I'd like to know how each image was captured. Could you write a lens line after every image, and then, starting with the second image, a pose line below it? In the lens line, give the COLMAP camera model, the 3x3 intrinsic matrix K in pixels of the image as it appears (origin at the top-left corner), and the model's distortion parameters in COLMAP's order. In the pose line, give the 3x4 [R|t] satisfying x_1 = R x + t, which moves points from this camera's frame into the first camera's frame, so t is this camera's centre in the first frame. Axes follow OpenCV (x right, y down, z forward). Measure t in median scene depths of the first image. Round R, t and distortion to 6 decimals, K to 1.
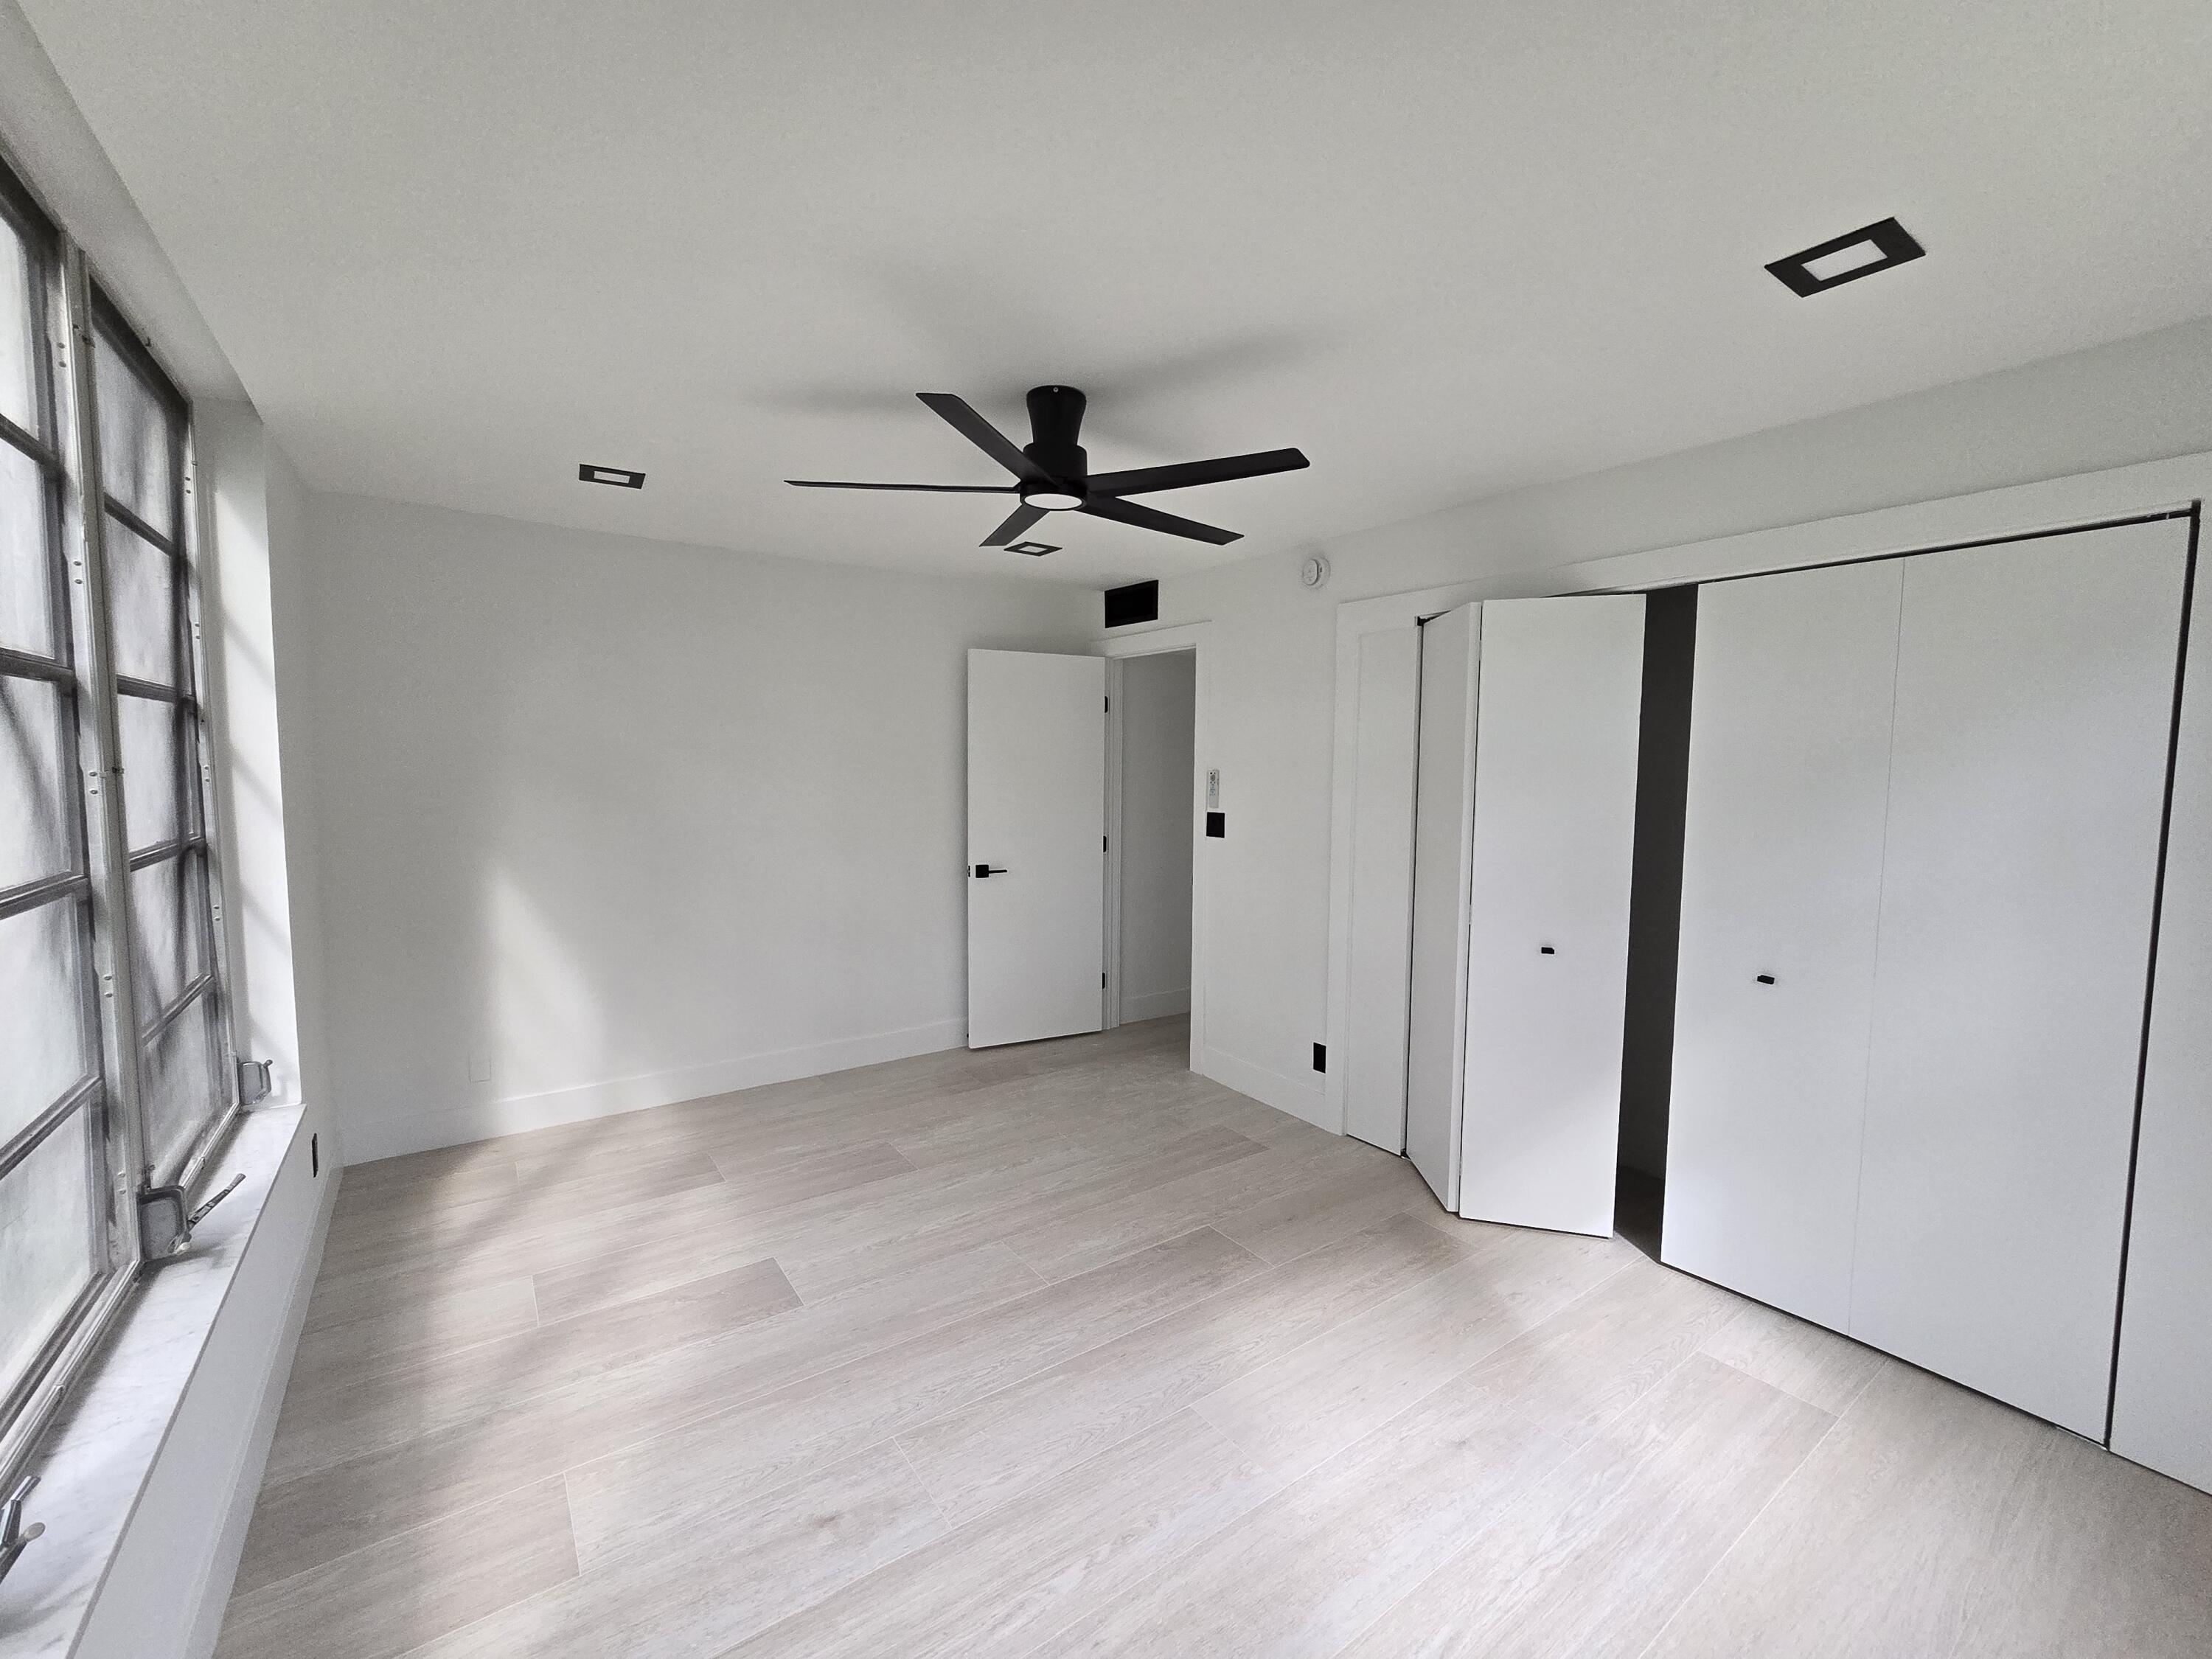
lens RADIAL K [[906.9, 0, 1096.3], [0, 906.9, 829.3], [0, 0, 1]] dist [-0.002436, -0.000542]
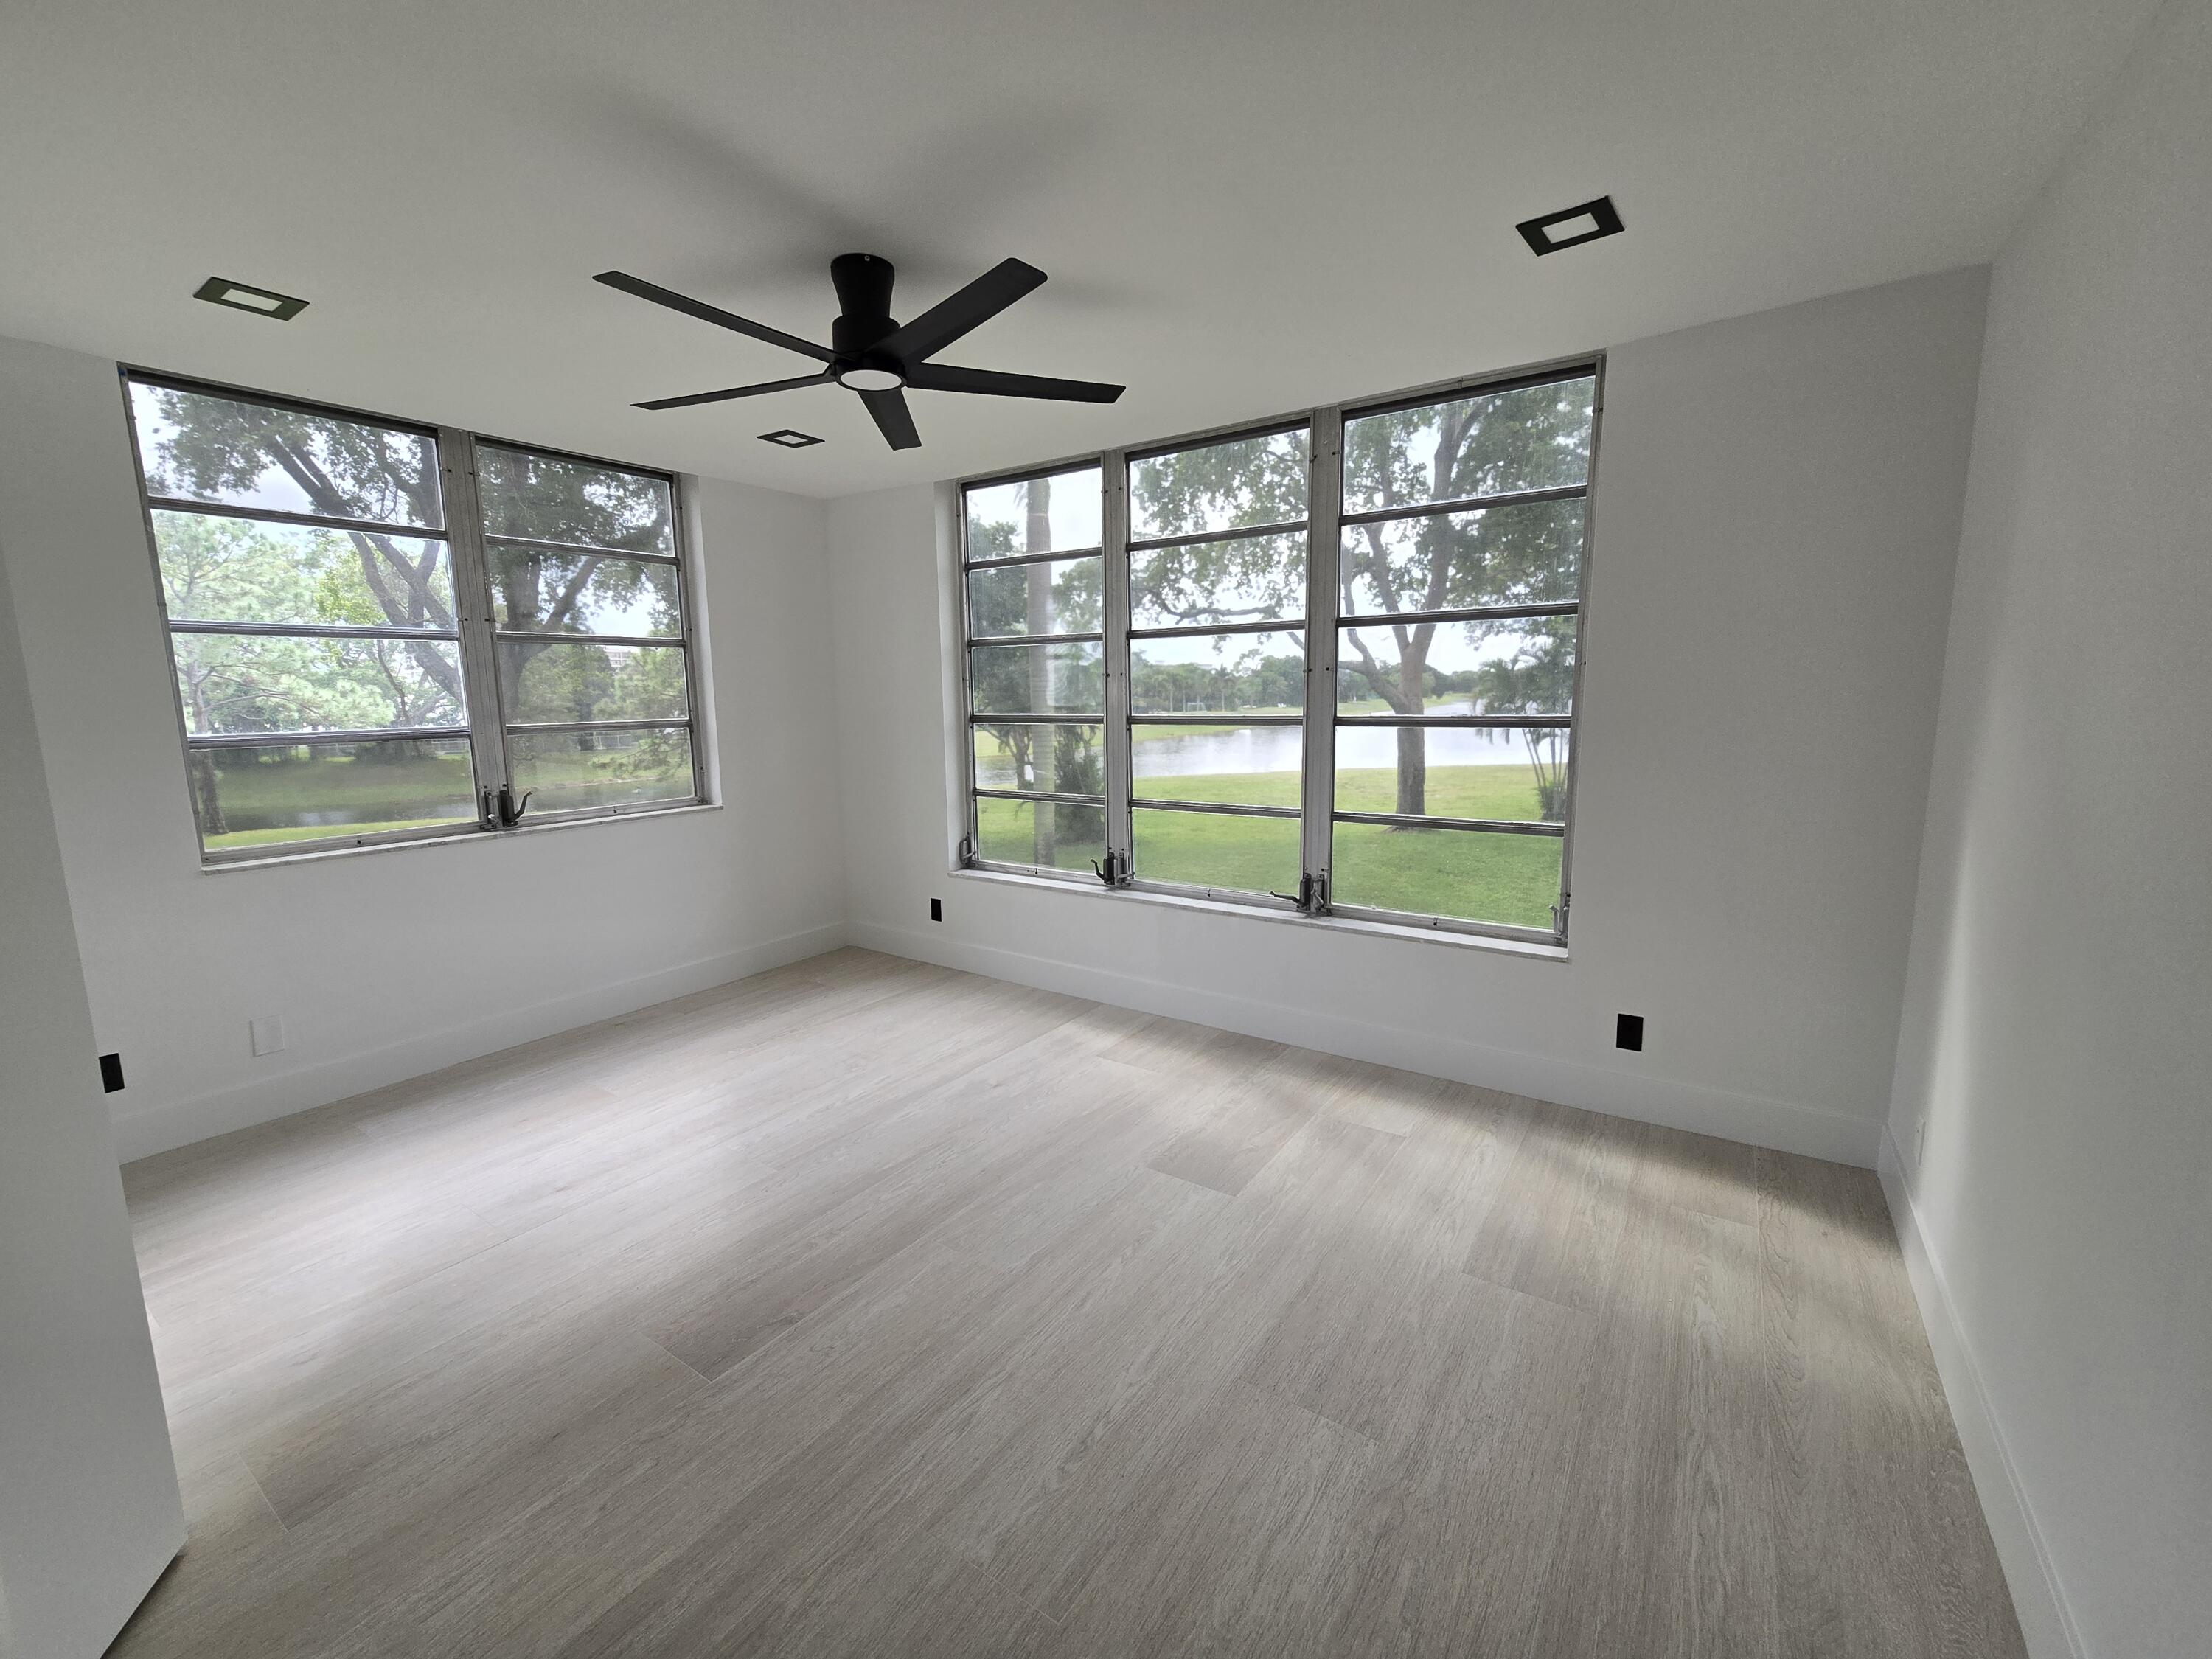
lens RADIAL K [[906.9, 0, 1096.3], [0, 906.9, 829.3], [0, 0, 1]] dist [-0.002436, -0.000542]
pose [[-0.939707, 0.056656, -0.337256, 0.069473], [-0.018191, 0.976504, 0.214732, -0.092919], [0.341497, 0.207920, -0.916596, 1.802834]]
